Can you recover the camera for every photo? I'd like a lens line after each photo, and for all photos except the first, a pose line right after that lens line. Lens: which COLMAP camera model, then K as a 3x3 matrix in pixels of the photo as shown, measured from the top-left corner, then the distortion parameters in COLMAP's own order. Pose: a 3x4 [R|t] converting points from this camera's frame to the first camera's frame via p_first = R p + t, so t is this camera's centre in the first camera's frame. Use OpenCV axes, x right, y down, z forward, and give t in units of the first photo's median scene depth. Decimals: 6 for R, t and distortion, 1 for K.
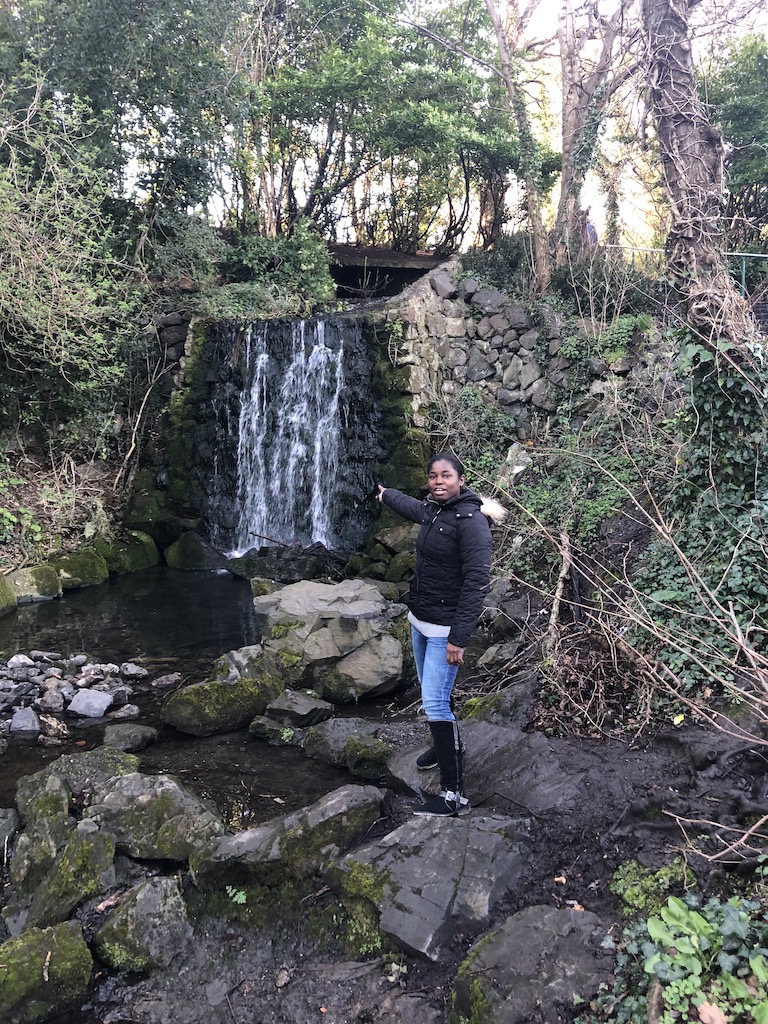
lens RADIAL K [[837.8, 0, 403.3], [0, 837.8, 507.6], [0, 0, 1]] dist [0.009282, -0.001525]
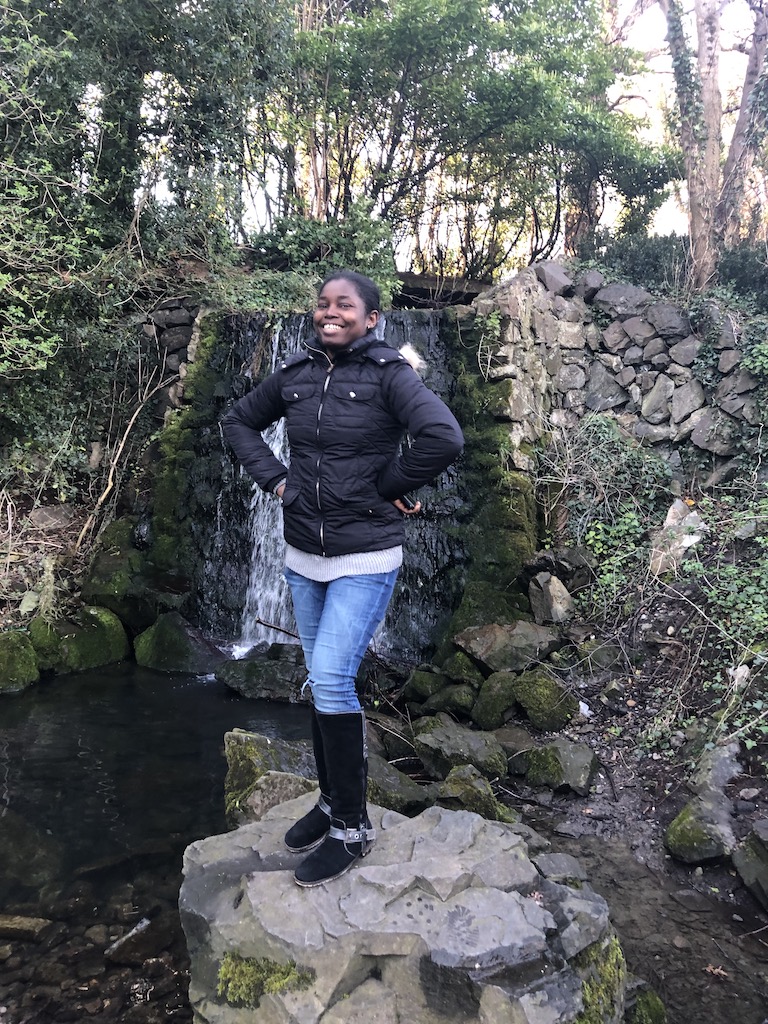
lens RADIAL K [[837.8, 0, 384.0], [0, 837.8, 512.0], [0, 0, 1]] dist [0.003790, 0.002161]
pose [[0.996224, 0.041052, -0.076496, -0.035268], [-0.046914, 0.995967, -0.076482, -0.007877], [0.073048, 0.079782, 0.994132, 0.321213]]
